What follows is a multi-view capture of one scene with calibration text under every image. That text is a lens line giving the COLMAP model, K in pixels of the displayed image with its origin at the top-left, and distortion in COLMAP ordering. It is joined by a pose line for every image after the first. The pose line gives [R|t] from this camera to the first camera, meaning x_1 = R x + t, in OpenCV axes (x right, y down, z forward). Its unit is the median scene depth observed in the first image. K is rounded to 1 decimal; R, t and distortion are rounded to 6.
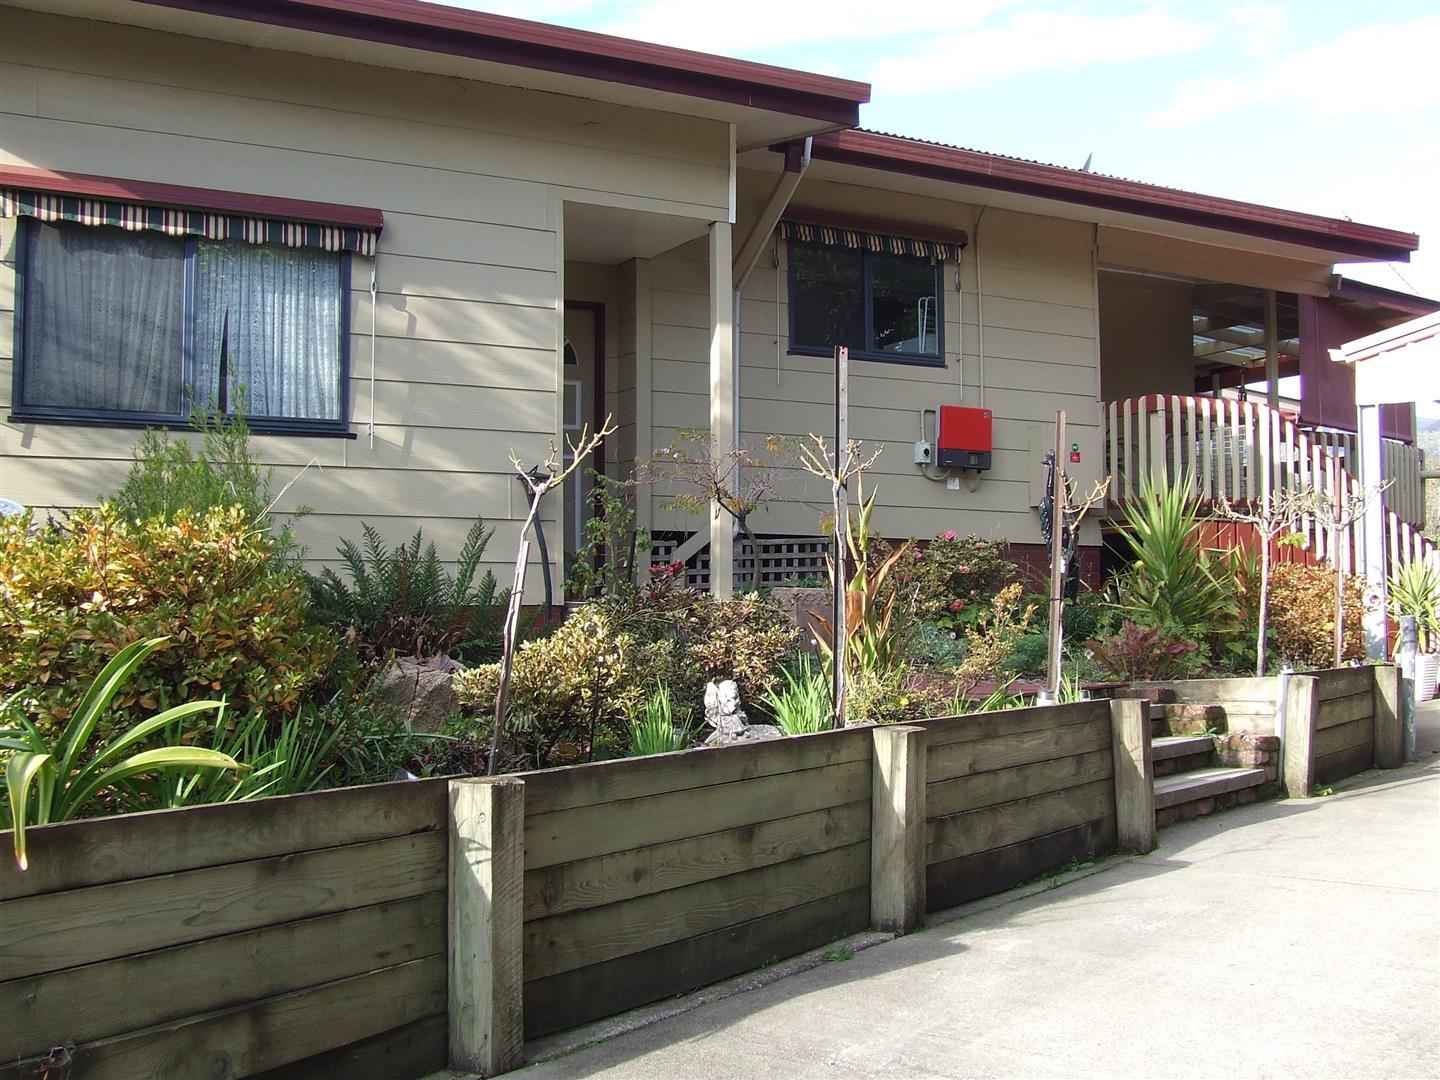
lens RADIAL K [[1597.5, 0, 742.0], [0, 1597.5, 509.4], [0, 0, 1]] dist [-0.100526, 0.141286]
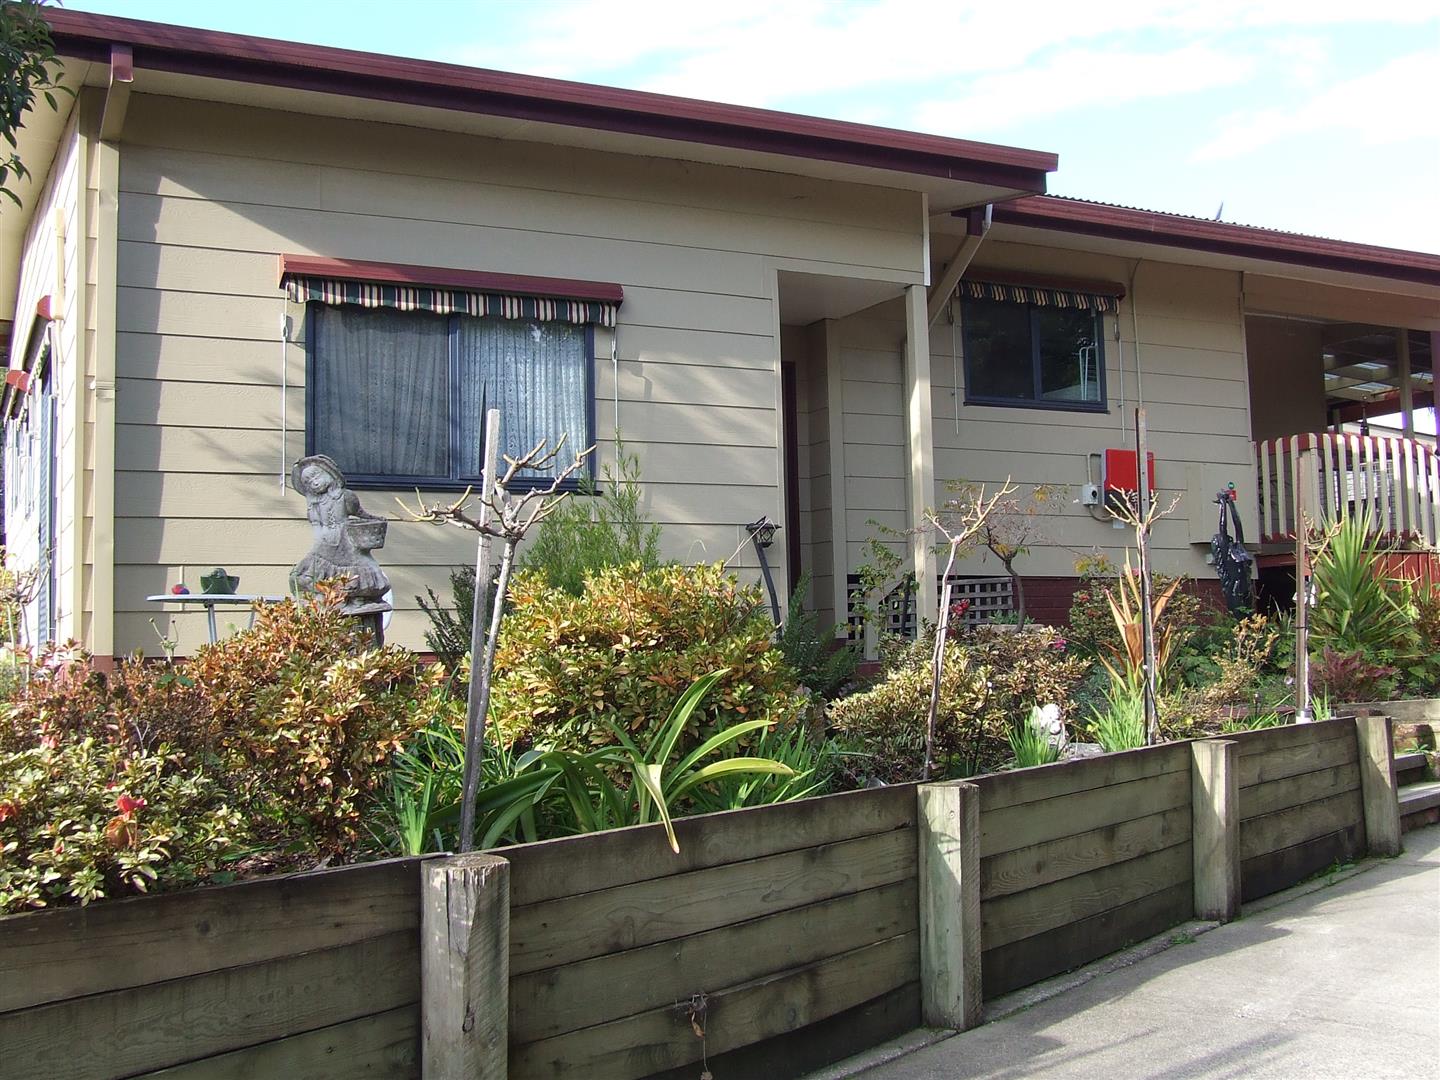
lens RADIAL K [[1597.5, 0, 742.0], [0, 1597.5, 509.4], [0, 0, 1]] dist [-0.100526, 0.141286]
pose [[0.998829, -0.023701, -0.042184, -0.107605], [0.022555, 0.999369, -0.027429, -0.003147], [0.042808, 0.026445, 0.998733, -0.087363]]
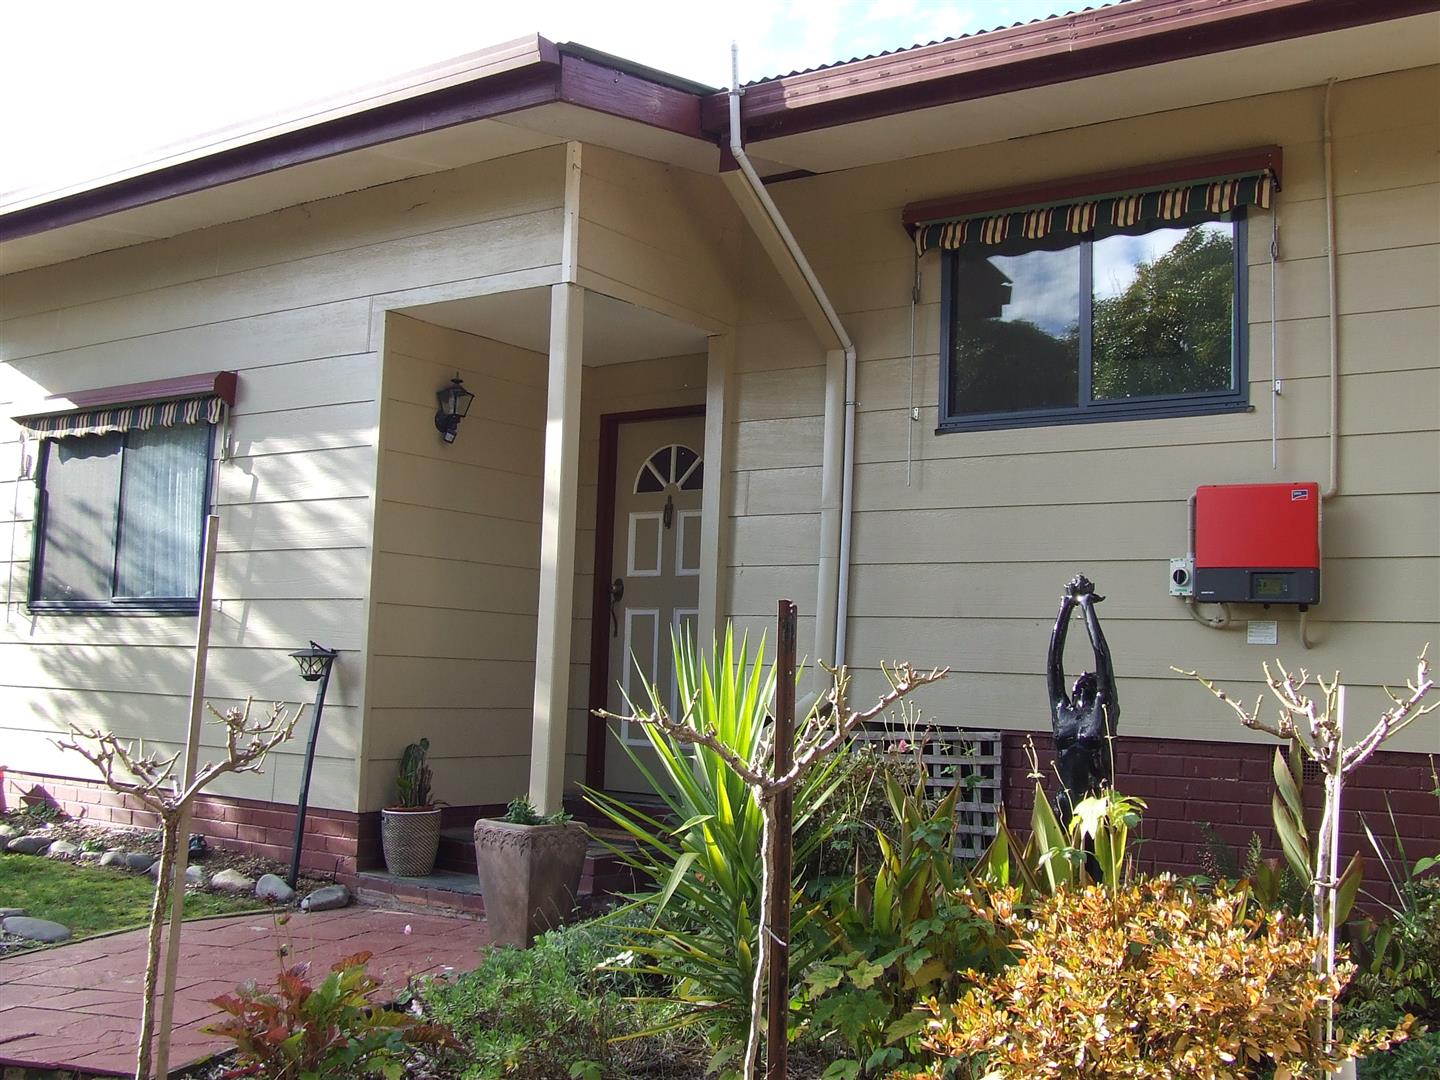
lens RADIAL K [[1597.5, 0, 742.0], [0, 1597.5, 509.4], [0, 0, 1]] dist [-0.100526, 0.141286]
pose [[0.400539, -0.081284, -0.912667, 0.801368], [0.016038, 0.996527, -0.081714, -0.025317], [0.916139, 0.018093, 0.400451, 0.959839]]
